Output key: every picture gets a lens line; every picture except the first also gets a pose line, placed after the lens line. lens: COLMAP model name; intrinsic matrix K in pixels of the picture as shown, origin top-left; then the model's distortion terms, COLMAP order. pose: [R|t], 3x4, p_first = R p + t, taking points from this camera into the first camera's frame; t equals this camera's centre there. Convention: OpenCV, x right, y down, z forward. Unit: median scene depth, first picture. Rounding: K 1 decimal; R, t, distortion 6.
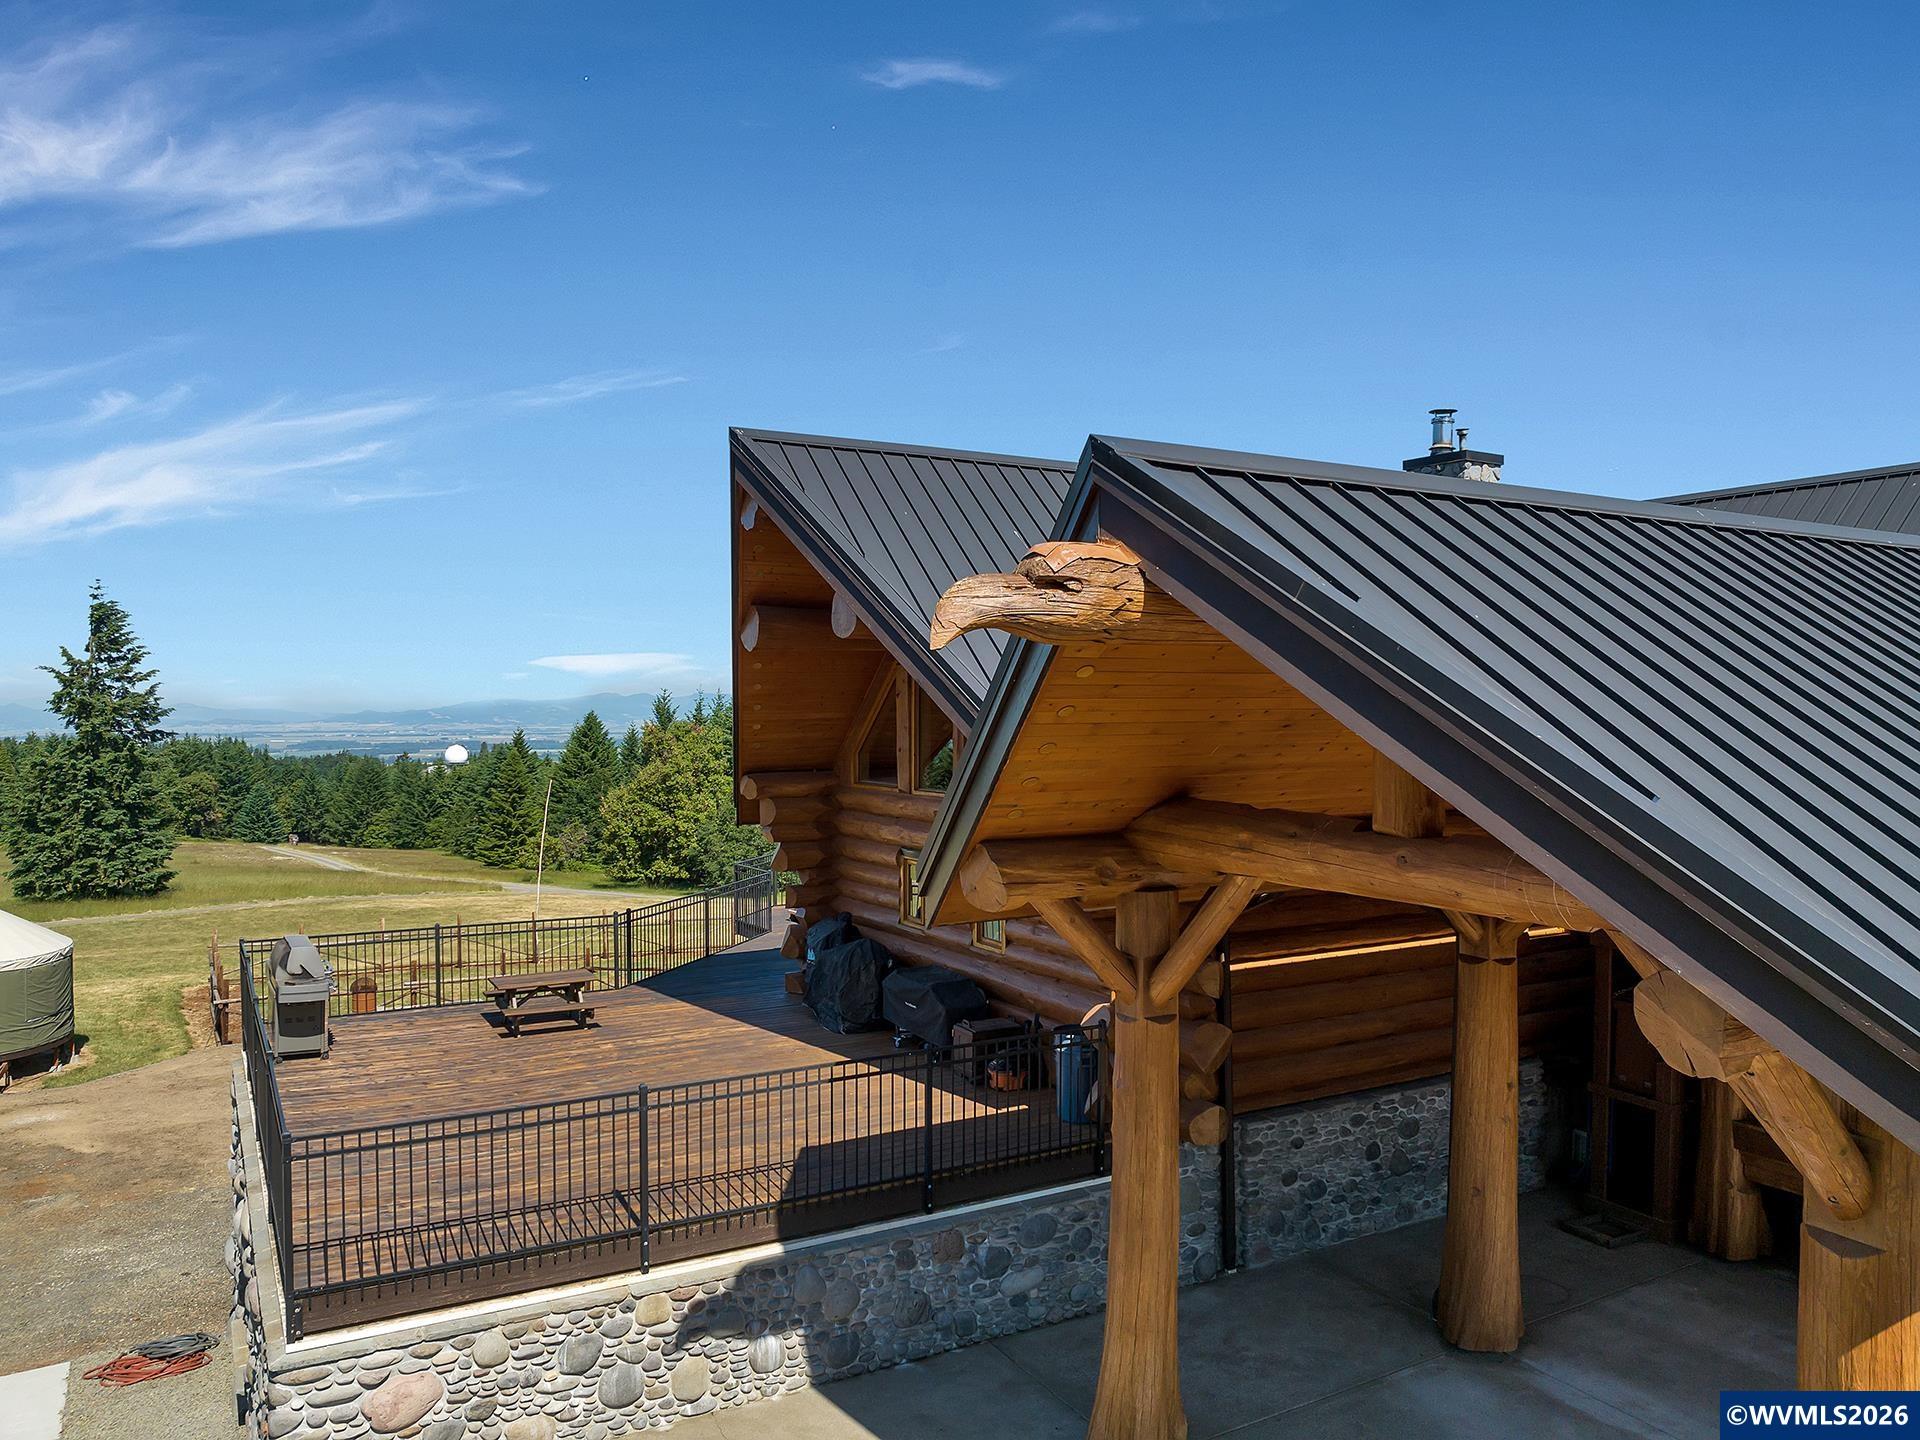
lens RADIAL K [[1341.3, 0, 963.9], [0, 1341.3, 725.5], [0, 0, 1]] dist [-0.031423, -0.018430]
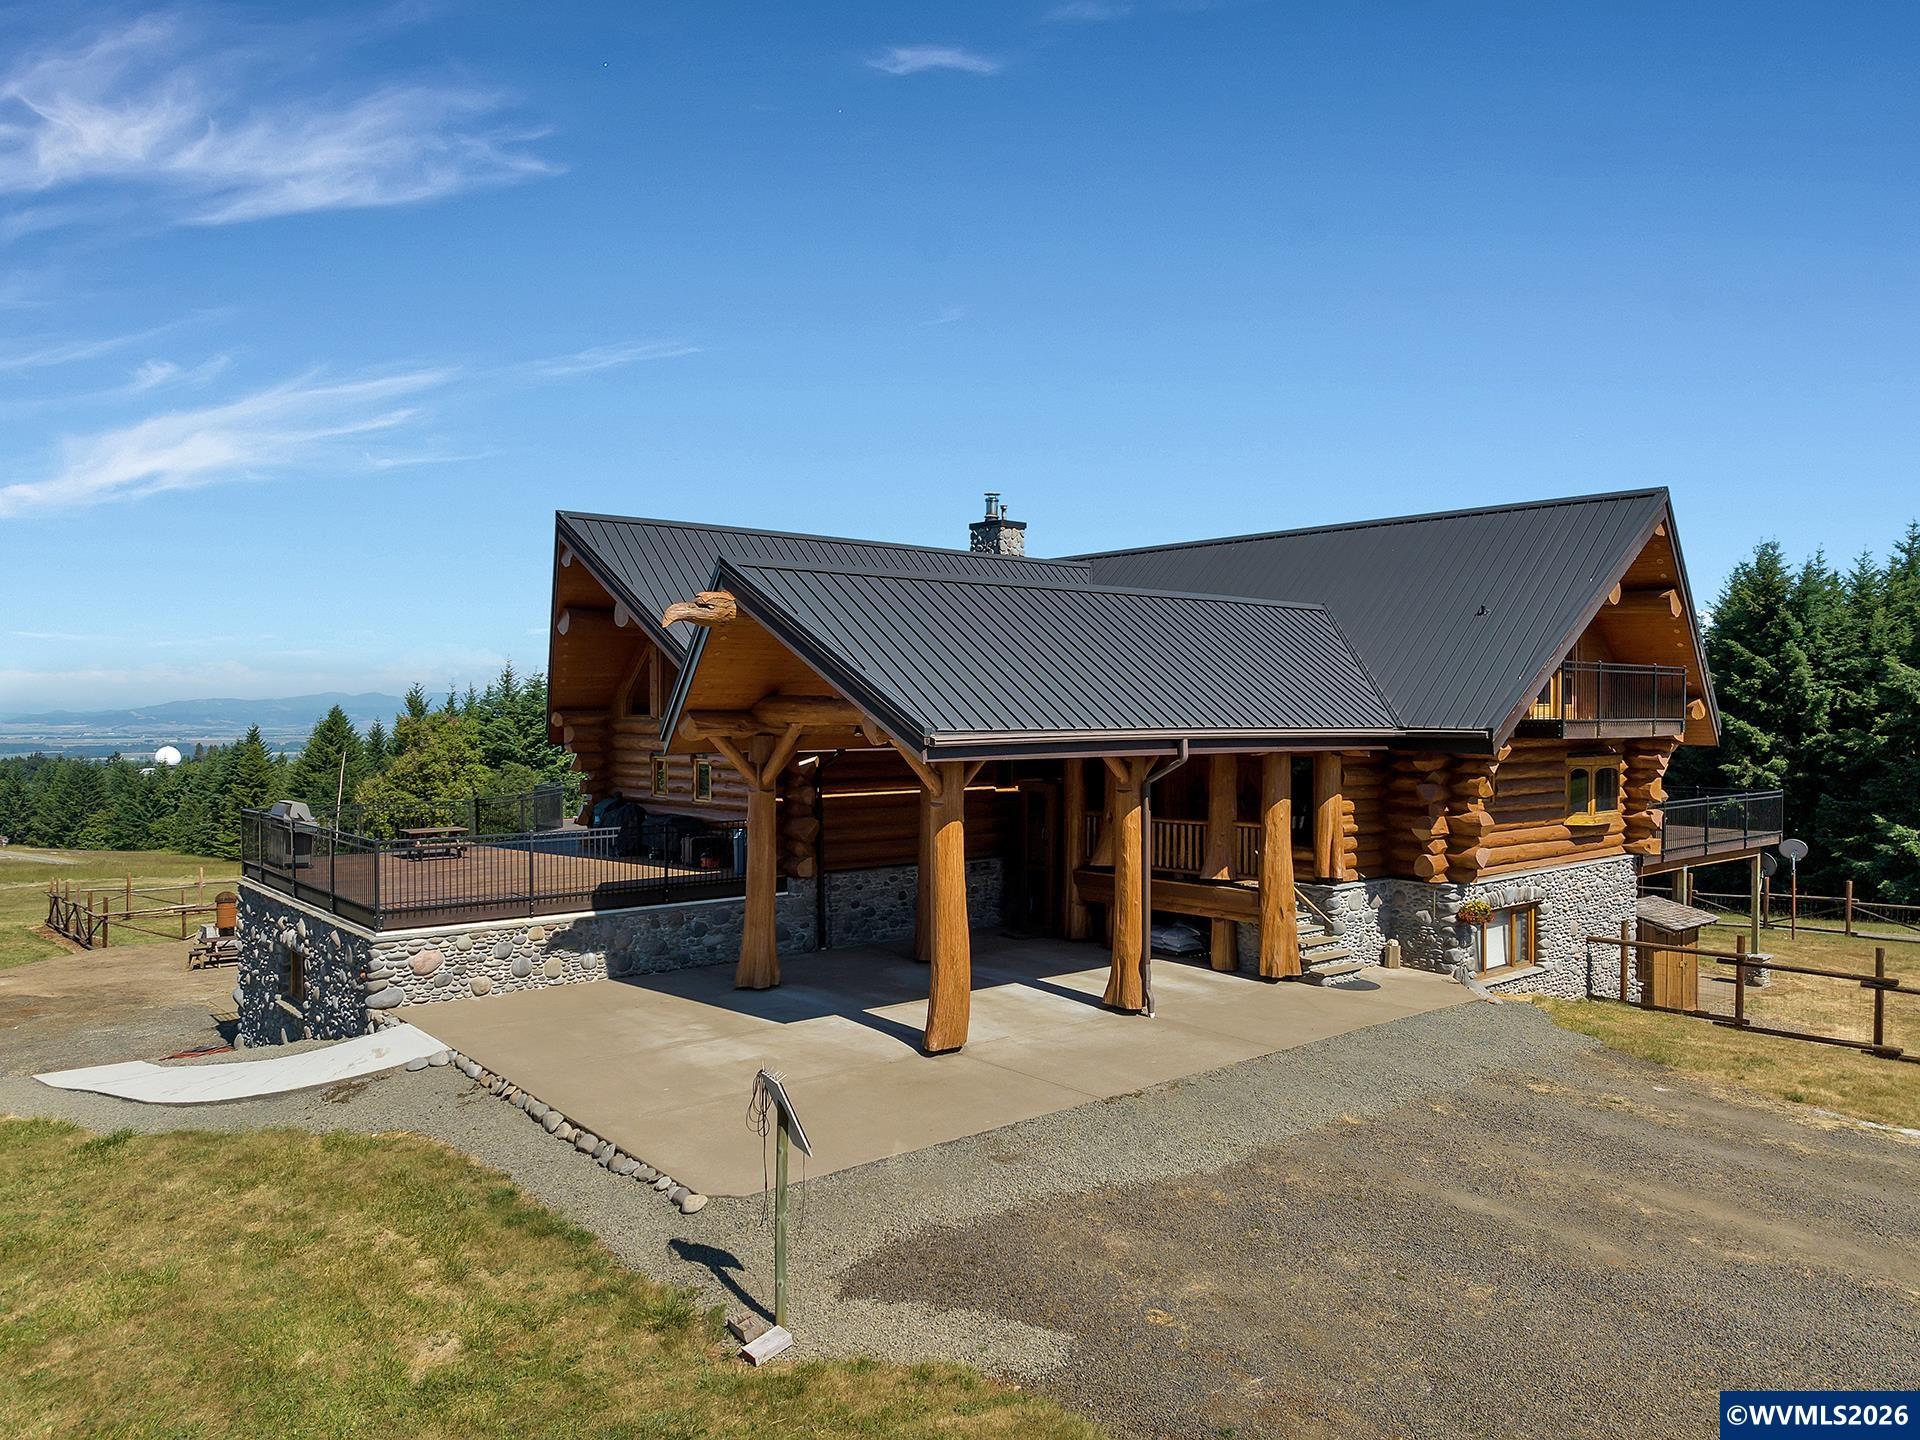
lens RADIAL K [[1341.3, 0, 963.9], [0, 1341.3, 725.5], [0, 0, 1]] dist [-0.031423, -0.018430]
pose [[0.983395, -0.000257, 0.181475, 0.042045], [0.000442, 0.999999, -0.000979, 0.074738], [-0.181475, 0.001043, 0.983395, -0.929558]]
